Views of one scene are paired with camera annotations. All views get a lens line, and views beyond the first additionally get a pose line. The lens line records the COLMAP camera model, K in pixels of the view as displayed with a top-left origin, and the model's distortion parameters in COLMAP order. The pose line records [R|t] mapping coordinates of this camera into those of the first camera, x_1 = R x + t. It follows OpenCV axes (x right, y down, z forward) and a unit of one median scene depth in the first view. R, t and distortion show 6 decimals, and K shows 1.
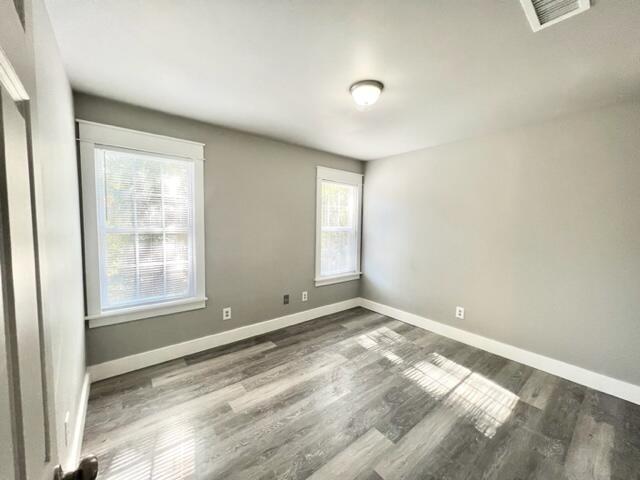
lens RADIAL K [[259.0, 0, 321.1], [0, 259.0, 239.5], [0, 0, 1]] dist [-0.000641, -0.000003]
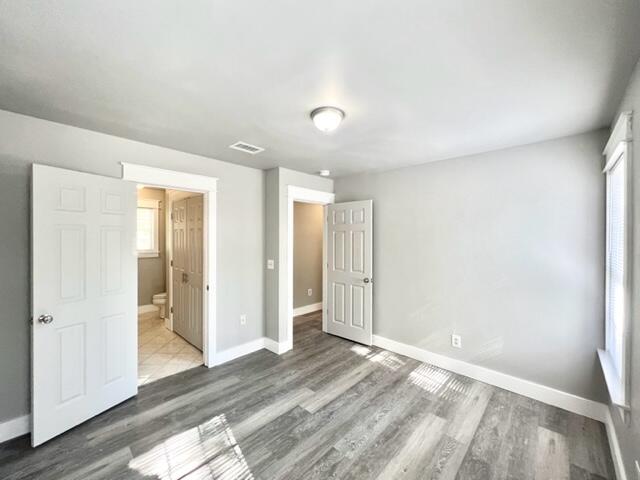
lens RADIAL K [[259.0, 0, 319.2], [0, 259.0, 238.1], [0, 0, 1]] dist [-0.000641, -0.000003]
pose [[-0.991599, -0.020247, -0.127756, 0.319763], [-0.029602, 0.996983, 0.071761, -0.179683], [0.125917, 0.074939, -0.989206, 2.003729]]
